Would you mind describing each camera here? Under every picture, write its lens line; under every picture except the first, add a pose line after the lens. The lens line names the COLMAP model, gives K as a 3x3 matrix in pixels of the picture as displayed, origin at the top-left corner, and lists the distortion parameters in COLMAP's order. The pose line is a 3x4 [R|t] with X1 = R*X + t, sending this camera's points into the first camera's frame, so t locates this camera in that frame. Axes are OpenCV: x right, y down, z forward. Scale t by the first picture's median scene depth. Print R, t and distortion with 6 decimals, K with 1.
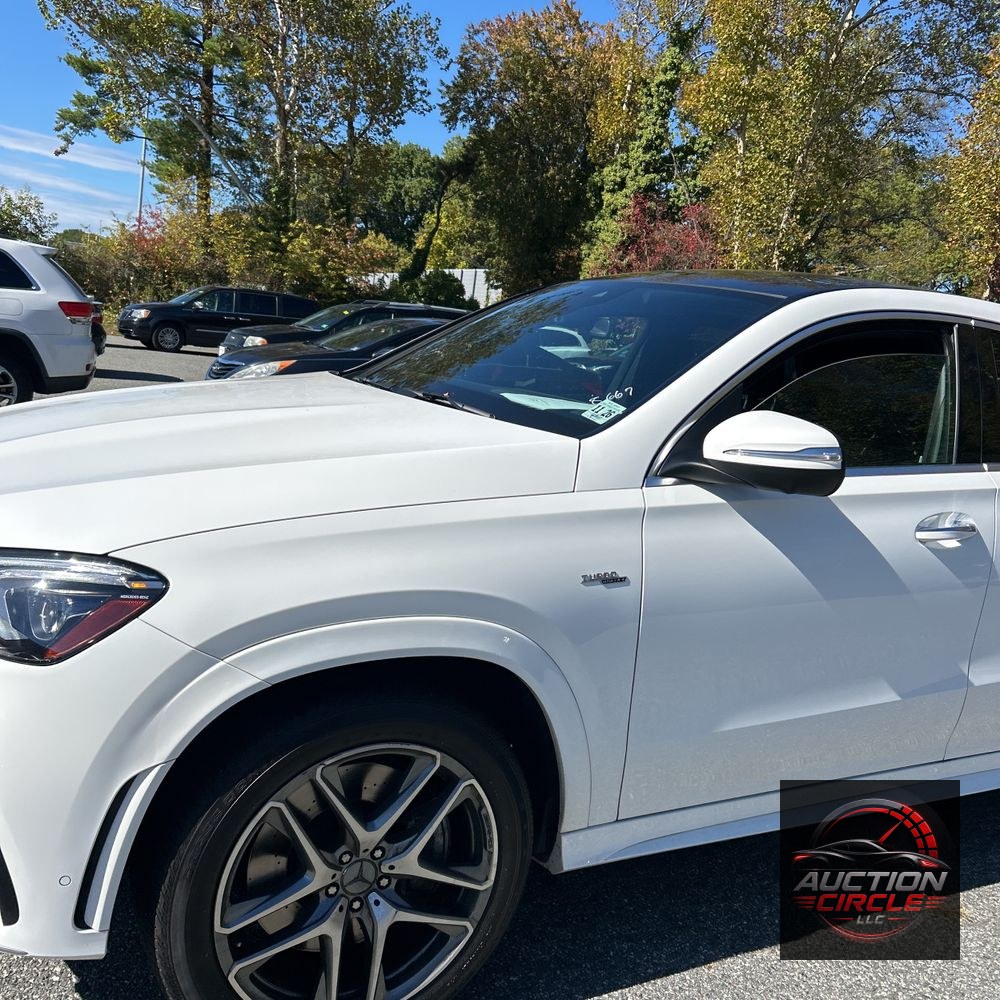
lens RADIAL K [[1006.1, 0, 490.9], [0, 1006.1, 502.2], [0, 0, 1]] dist [0.003252, 0.014460]
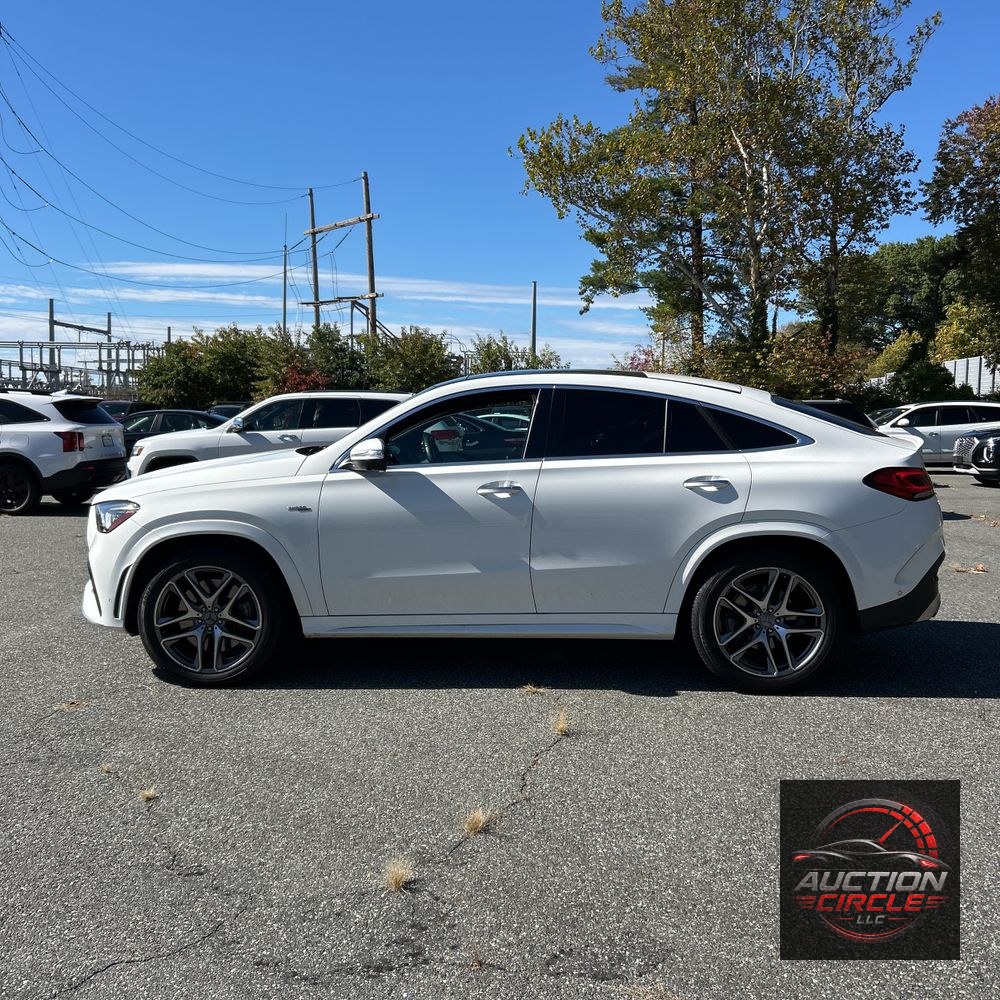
lens RADIAL K [[989.7, 0, 511.4], [0, 989.7, 500.4], [0, 0, 1]] dist [0.073610, -0.145998]
pose [[0.861683, -0.067448, -0.502944, 0.411008], [0.009551, 0.993107, -0.116818, 0.079106], [0.507357, 0.095856, 0.856388, -0.197033]]
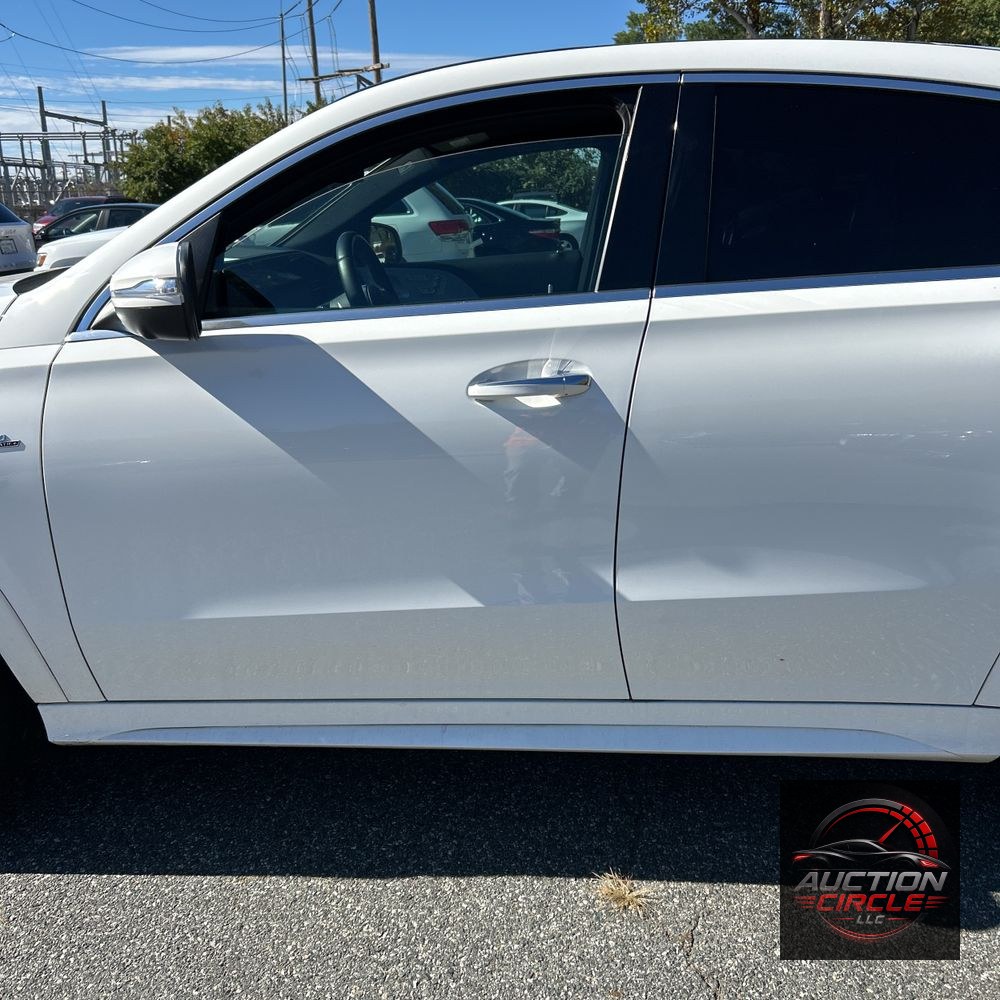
lens RADIAL K [[1006.1, 0, 490.9], [0, 1006.1, 502.2], [0, 0, 1]] dist [0.003252, 0.014460]
pose [[0.837420, 0.025322, -0.545973, 0.228929], [0.024301, 0.996213, 0.083477, 0.014514], [0.546019, -0.083173, 0.833634, 0.103037]]
